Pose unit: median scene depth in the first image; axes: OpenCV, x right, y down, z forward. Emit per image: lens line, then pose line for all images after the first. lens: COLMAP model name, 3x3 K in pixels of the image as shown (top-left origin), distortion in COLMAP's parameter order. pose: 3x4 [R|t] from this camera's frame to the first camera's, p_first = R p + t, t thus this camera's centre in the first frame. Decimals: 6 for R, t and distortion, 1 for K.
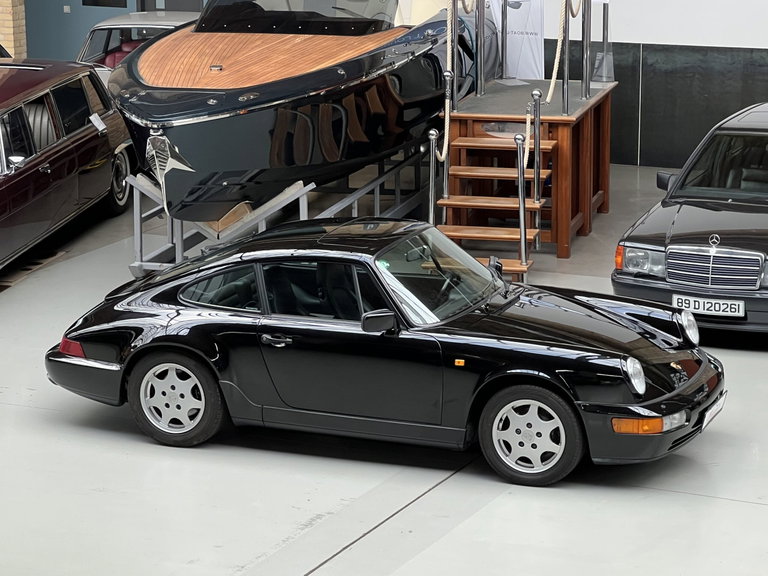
lens RADIAL K [[2387.7, 0, 380.8], [0, 2387.7, 286.3], [0, 0, 1]] dist [0.081251, 0.000000]
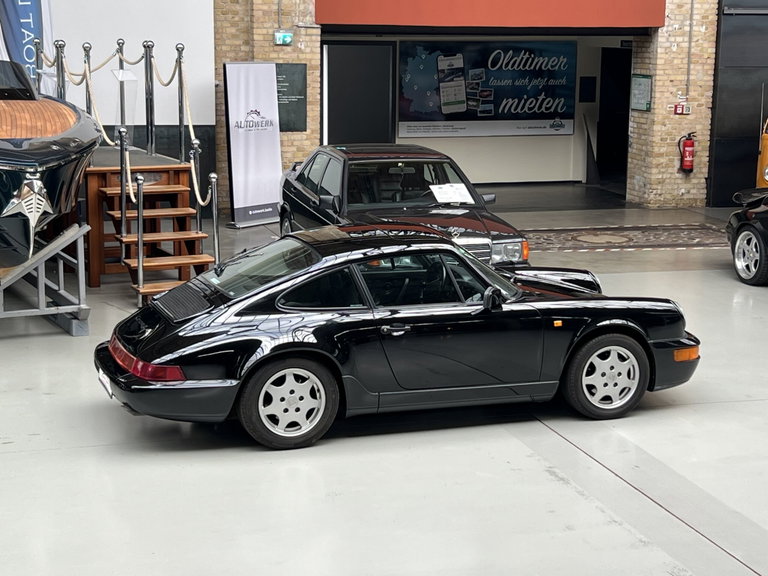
lens RADIAL K [[1486.9, 0, 409.1], [0, 1486.9, 267.2], [0, 0, 1]] dist [0.175790, 0.000000]
pose [[0.740702, -0.098341, 0.664597, -0.473495], [0.131993, 0.991251, -0.000433, -0.004347], [-0.658740, 0.088043, 0.747202, 0.476032]]
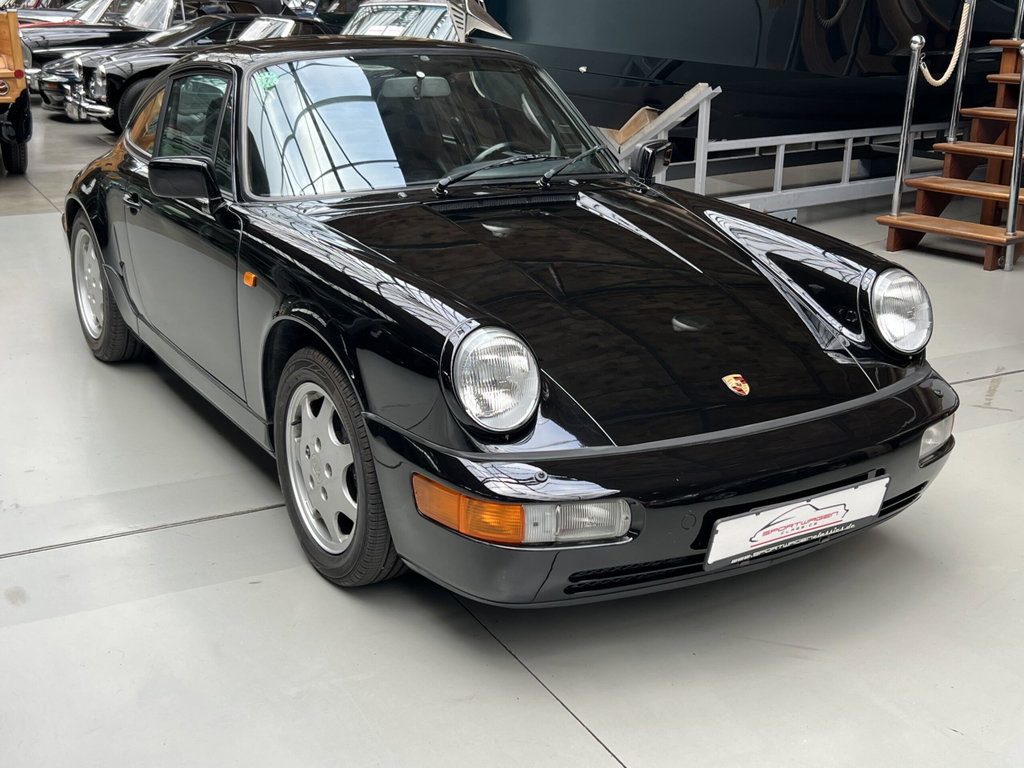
lens RADIAL K [[1238.8, 0, 517.7], [0, 1238.8, 381.7], [0, 0, 1]] dist [0.042640, 0.000000]
pose [[0.803597, 0.200503, -0.560385, 0.203315], [-0.156746, 0.979604, 0.125722, 0.012328], [0.574163, -0.013192, 0.818635, 0.786294]]
